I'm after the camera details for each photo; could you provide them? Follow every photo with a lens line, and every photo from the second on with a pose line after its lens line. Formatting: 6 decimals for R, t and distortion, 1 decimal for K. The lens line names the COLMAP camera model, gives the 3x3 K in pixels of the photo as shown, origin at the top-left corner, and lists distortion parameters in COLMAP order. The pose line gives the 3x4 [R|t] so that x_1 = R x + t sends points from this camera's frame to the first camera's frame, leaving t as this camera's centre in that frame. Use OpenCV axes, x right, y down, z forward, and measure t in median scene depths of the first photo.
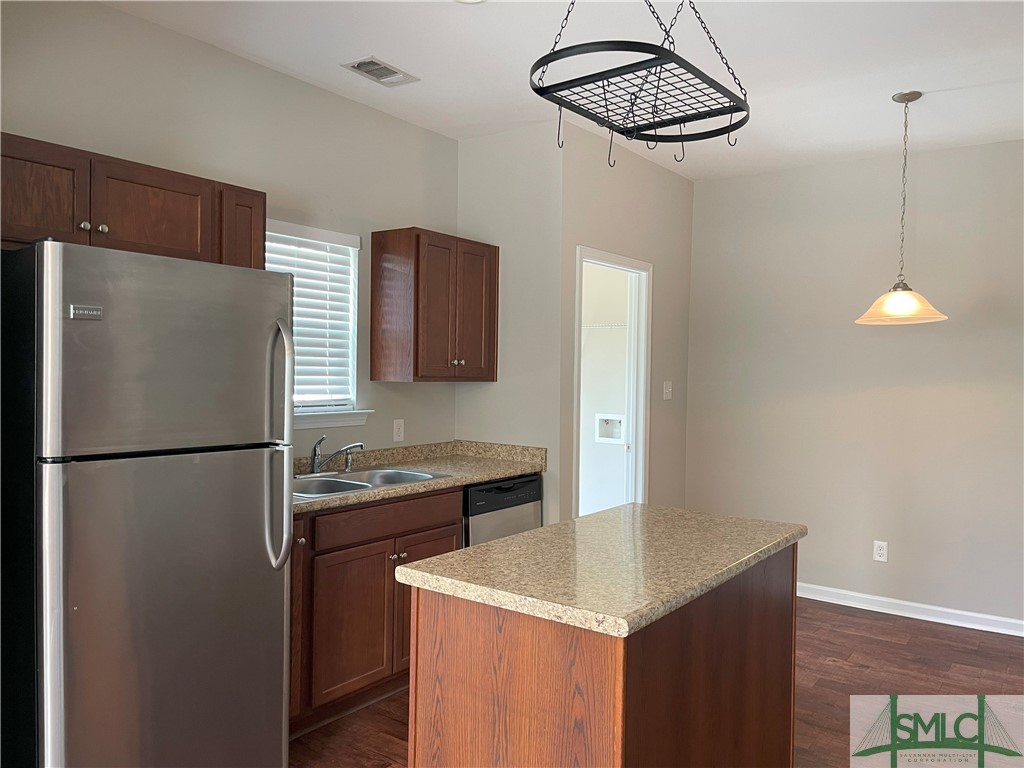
lens RADIAL K [[780.6, 0, 512.5], [0, 780.6, 382.2], [0, 0, 1]] dist [0.003762, 0.001969]
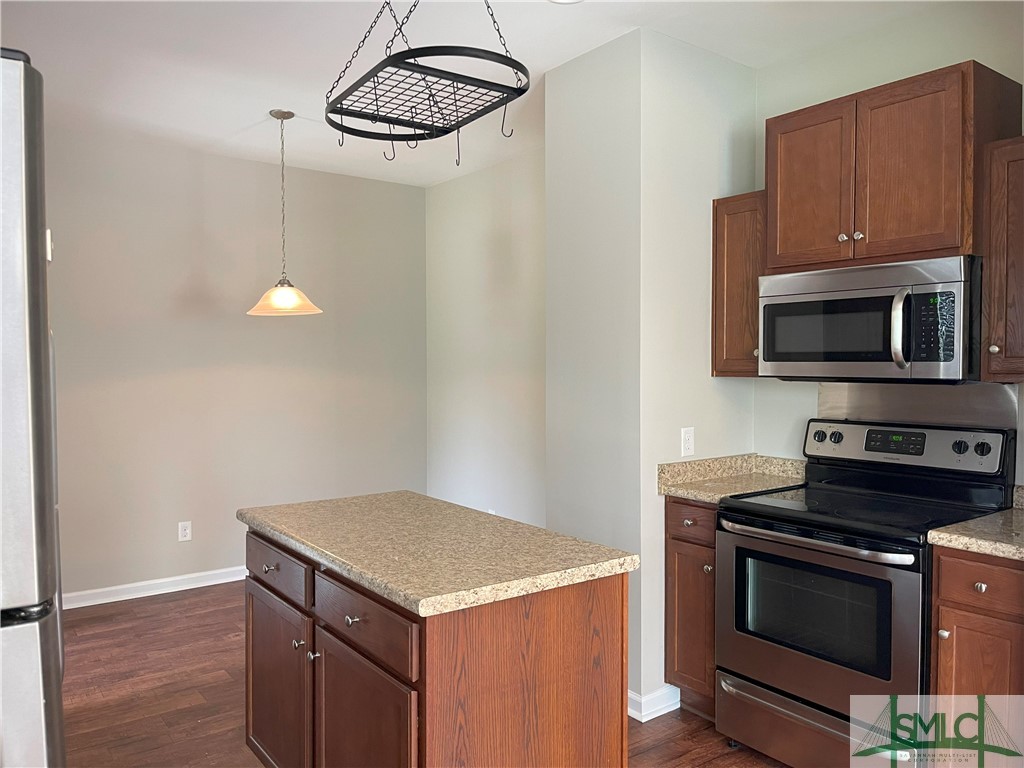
lens RADIAL K [[780.6, 0, 512.5], [0, 780.6, 382.2], [0, 0, 1]] dist [0.003762, 0.001969]
pose [[0.301361, -0.047632, 0.952320, -0.930035], [0.027494, 0.998770, 0.041255, -0.031436], [-0.953114, 0.013750, 0.302300, 0.663312]]
